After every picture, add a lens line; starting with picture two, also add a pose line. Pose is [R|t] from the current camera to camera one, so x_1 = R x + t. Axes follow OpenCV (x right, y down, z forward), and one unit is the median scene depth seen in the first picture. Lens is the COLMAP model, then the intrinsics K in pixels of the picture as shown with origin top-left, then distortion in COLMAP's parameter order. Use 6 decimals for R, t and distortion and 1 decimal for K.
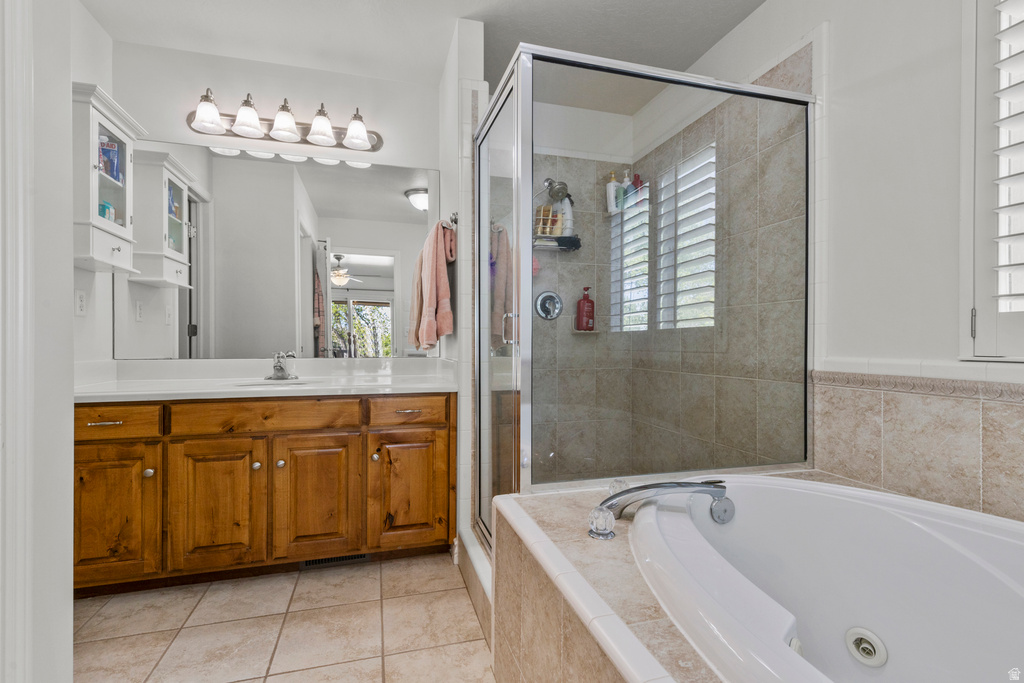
lens RADIAL K [[463.1, 0, 538.7], [0, 463.1, 343.9], [0, 0, 1]] dist [0.002007, -0.000632]
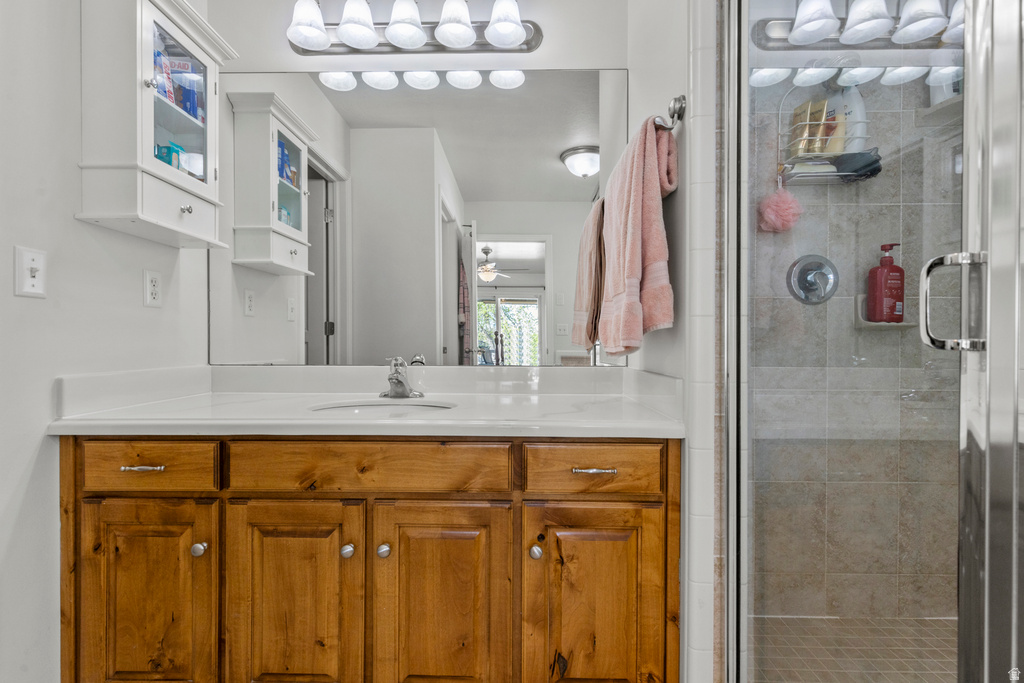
lens RADIAL K [[463.1, 0, 517.5], [0, 463.1, 342.4], [0, 0, 1]] dist [0.002007, -0.000632]
pose [[0.941398, 0.000632, -0.337297, -0.197188], [-0.001582, 0.999996, -0.002542, -0.002693], [0.337293, 0.002926, 0.941395, 0.497116]]
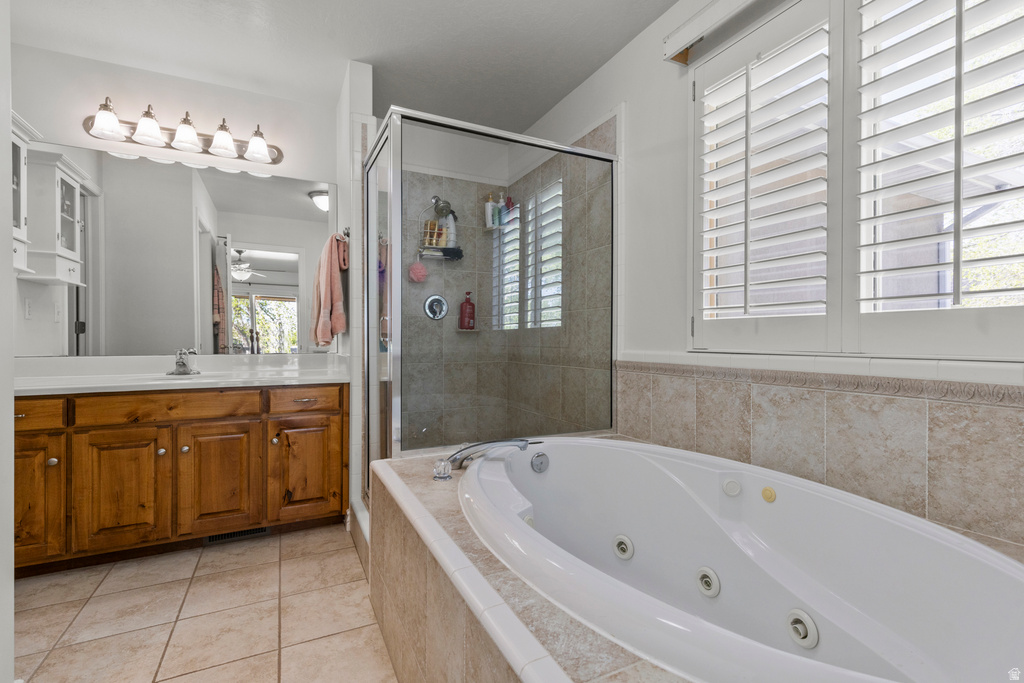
lens RADIAL K [[463.1, 0, 510.6], [0, 463.1, 340.1], [0, 0, 1]] dist [0.002007, -0.000632]
pose [[0.992636, -0.001770, 0.121124, 0.080903], [0.001883, 0.999998, -0.000812, -0.000640], [-0.121122, 0.001035, 0.992637, -0.190898]]
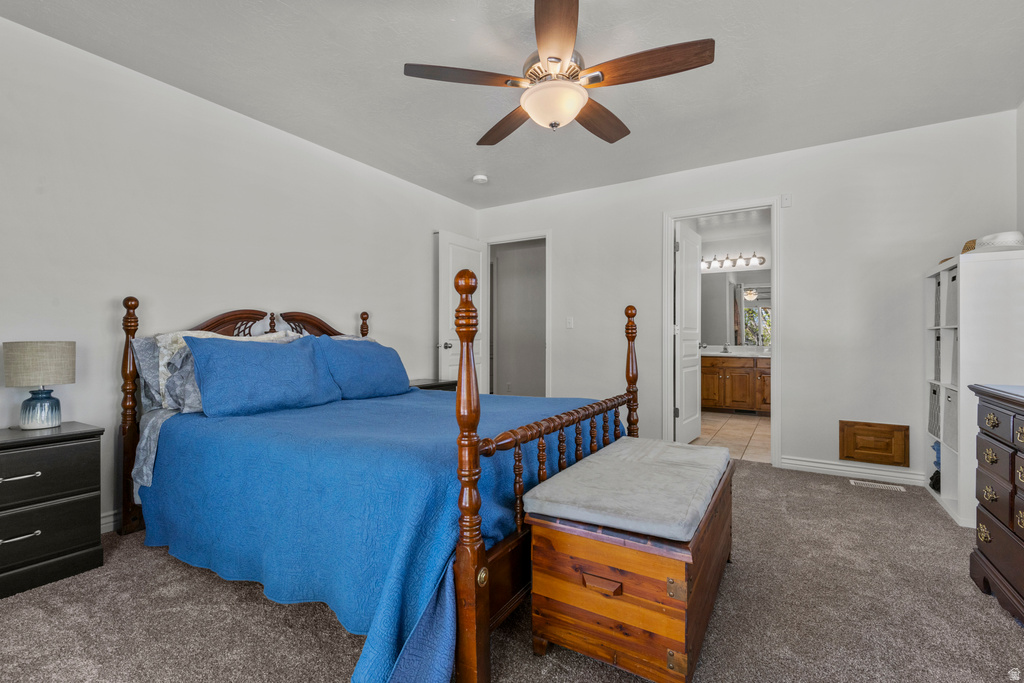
lens RADIAL K [[463.1, 0, 510.0], [0, 463.1, 334.2], [0, 0, 1]] dist [0.002007, -0.000632]
pose [[0.629070, -0.001971, -0.777346, 0.977679], [-0.009617, 0.999901, -0.010318, 0.008230], [0.777289, 0.013967, 0.628989, -2.165560]]
